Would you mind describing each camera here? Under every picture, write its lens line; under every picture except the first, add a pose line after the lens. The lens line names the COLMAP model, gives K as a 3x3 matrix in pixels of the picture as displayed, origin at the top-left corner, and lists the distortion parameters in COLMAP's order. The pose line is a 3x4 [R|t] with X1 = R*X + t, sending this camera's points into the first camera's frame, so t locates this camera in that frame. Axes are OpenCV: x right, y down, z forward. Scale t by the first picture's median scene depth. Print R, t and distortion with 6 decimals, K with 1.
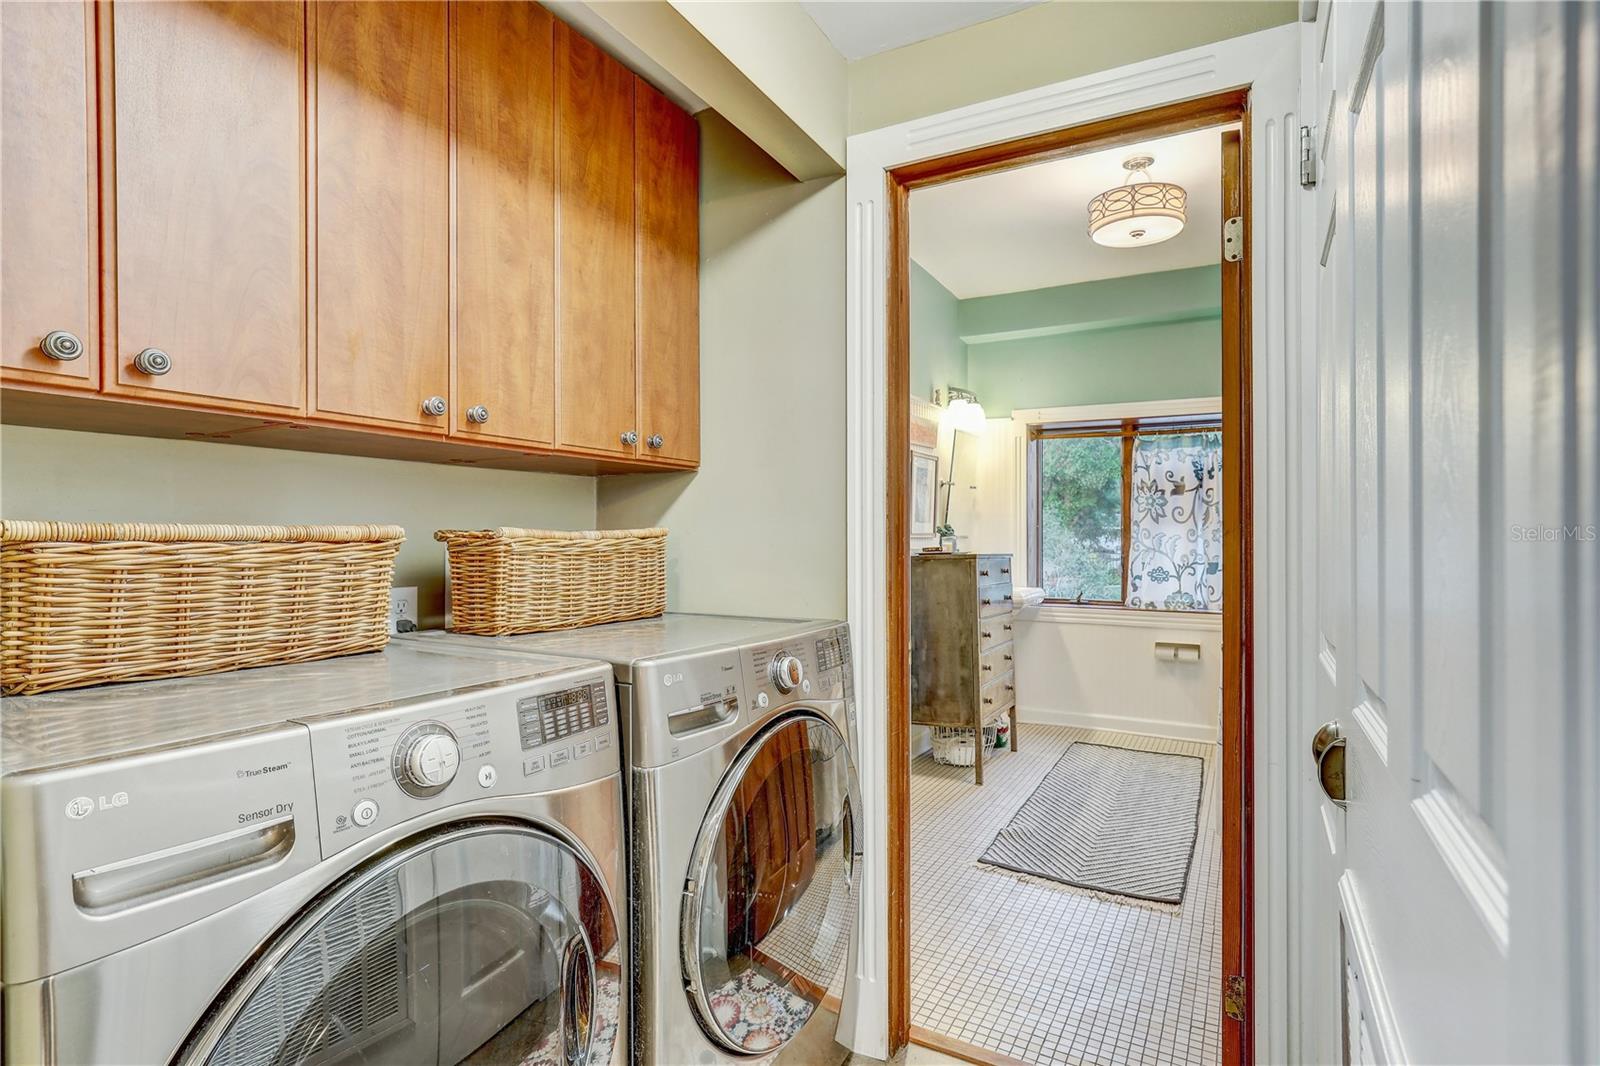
lens RADIAL K [[820.4, 0, 801.6], [0, 820.4, 539.3], [0, 0, 1]] dist [0.000356, 0.000013]
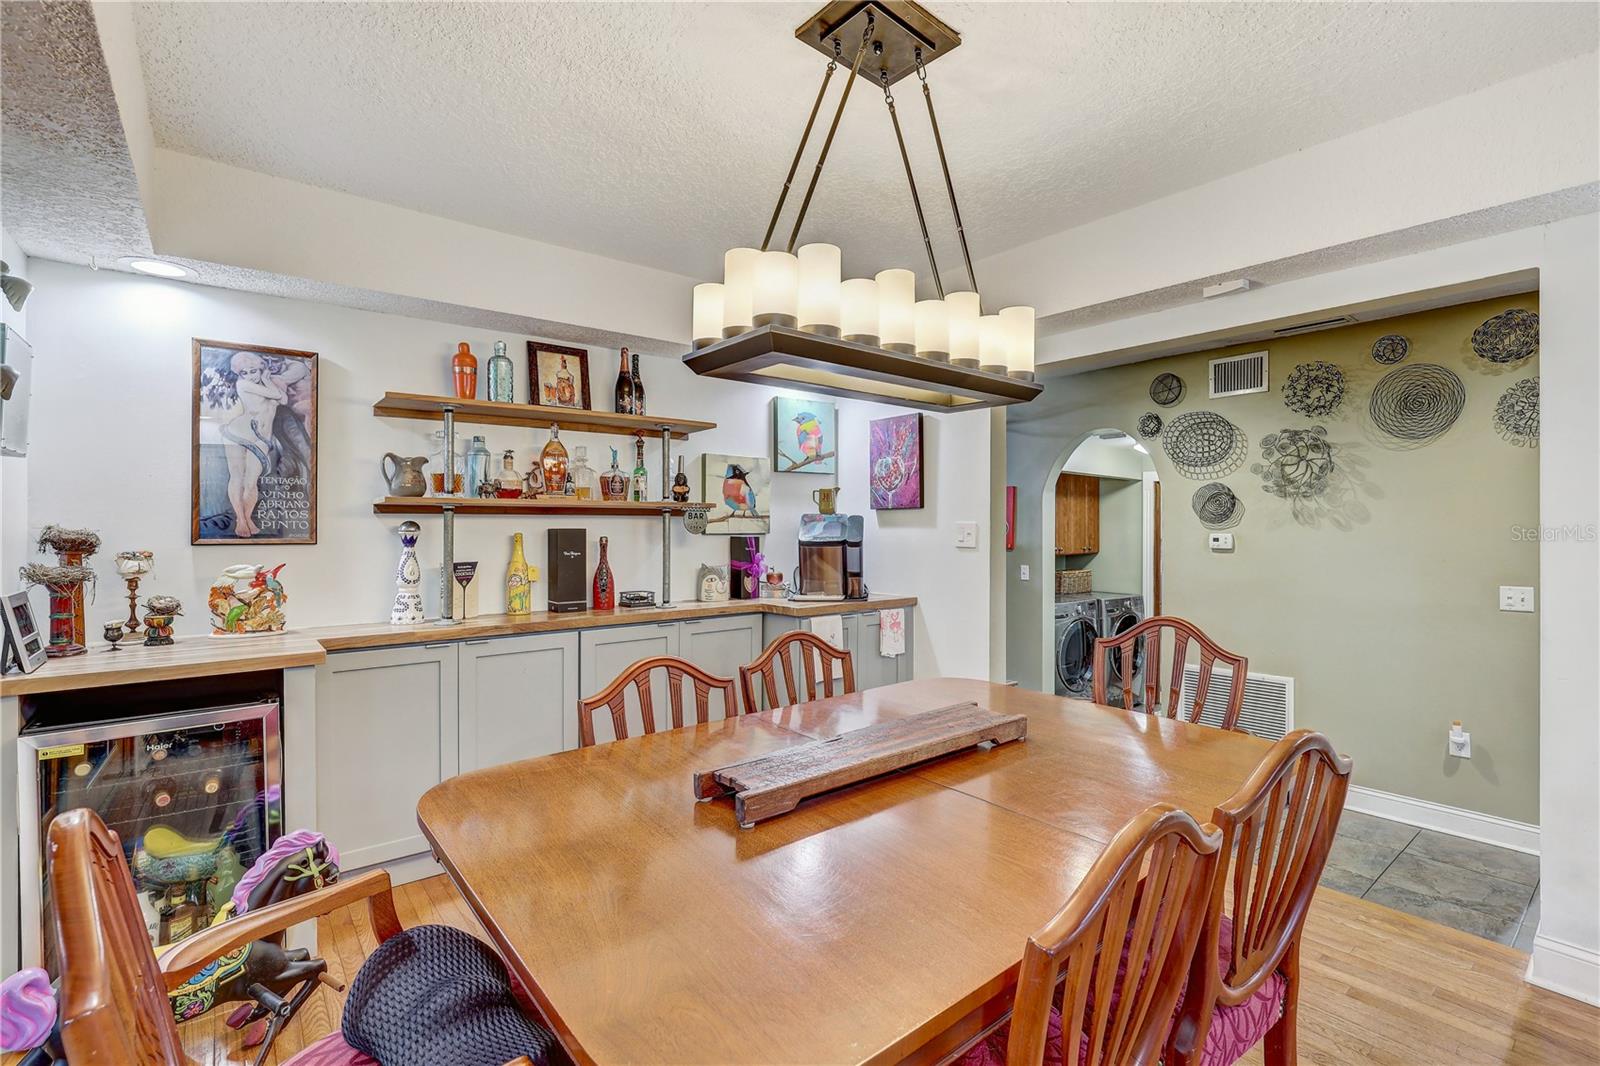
lens RADIAL K [[735.4, 0, 800.9], [0, 735.4, 534.2], [0, 0, 1]] dist [-0.007644, 0.000454]
pose [[0.926160, 0.010336, -0.376990, -0.179114], [-0.006329, 0.999910, 0.011866, -0.293412], [0.377078, -0.008604, 0.926141, -3.772549]]
